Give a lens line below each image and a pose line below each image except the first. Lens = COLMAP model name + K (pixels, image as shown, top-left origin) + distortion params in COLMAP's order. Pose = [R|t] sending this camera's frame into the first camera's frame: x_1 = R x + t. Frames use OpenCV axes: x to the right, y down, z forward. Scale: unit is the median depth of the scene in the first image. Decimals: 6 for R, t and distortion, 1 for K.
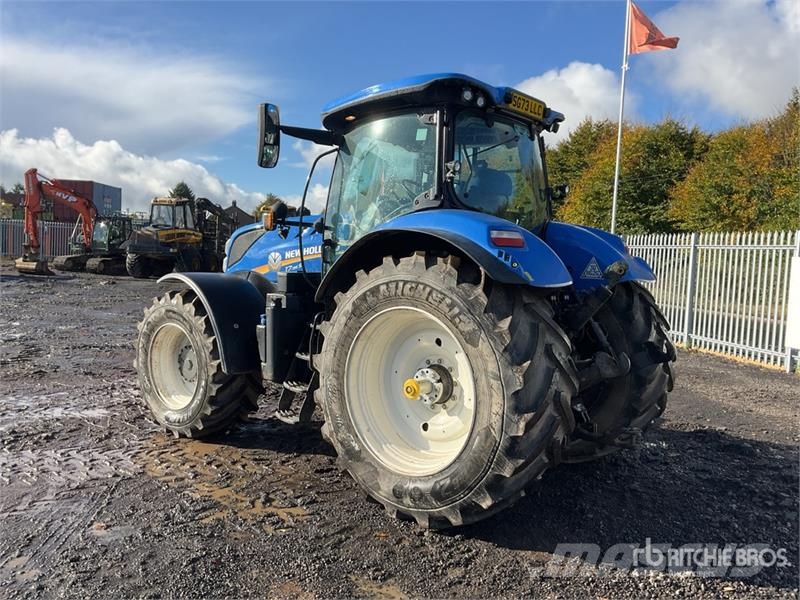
lens RADIAL K [[644.3, 0, 374.8], [0, 644.3, 297.1], [0, 0, 1]] dist [0.008604, 0.002217]
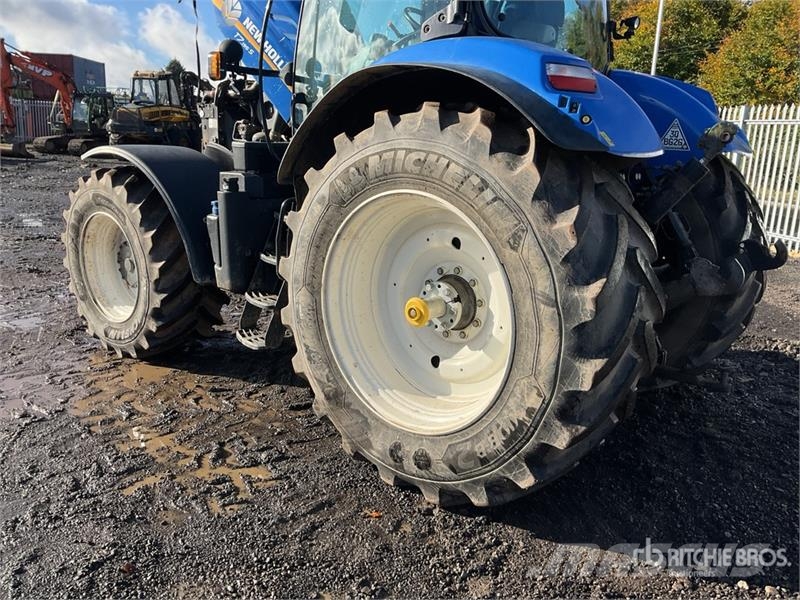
lens RADIAL K [[654.6, 0, 400.9], [0, 654.6, 297.1], [0, 0, 1]] dist [0.096687, -0.163255]
pose [[0.999395, -0.003372, 0.034614, 0.015516], [-0.002573, 0.985392, 0.170284, 0.008082], [-0.034683, -0.170270, 0.984787, 0.298425]]
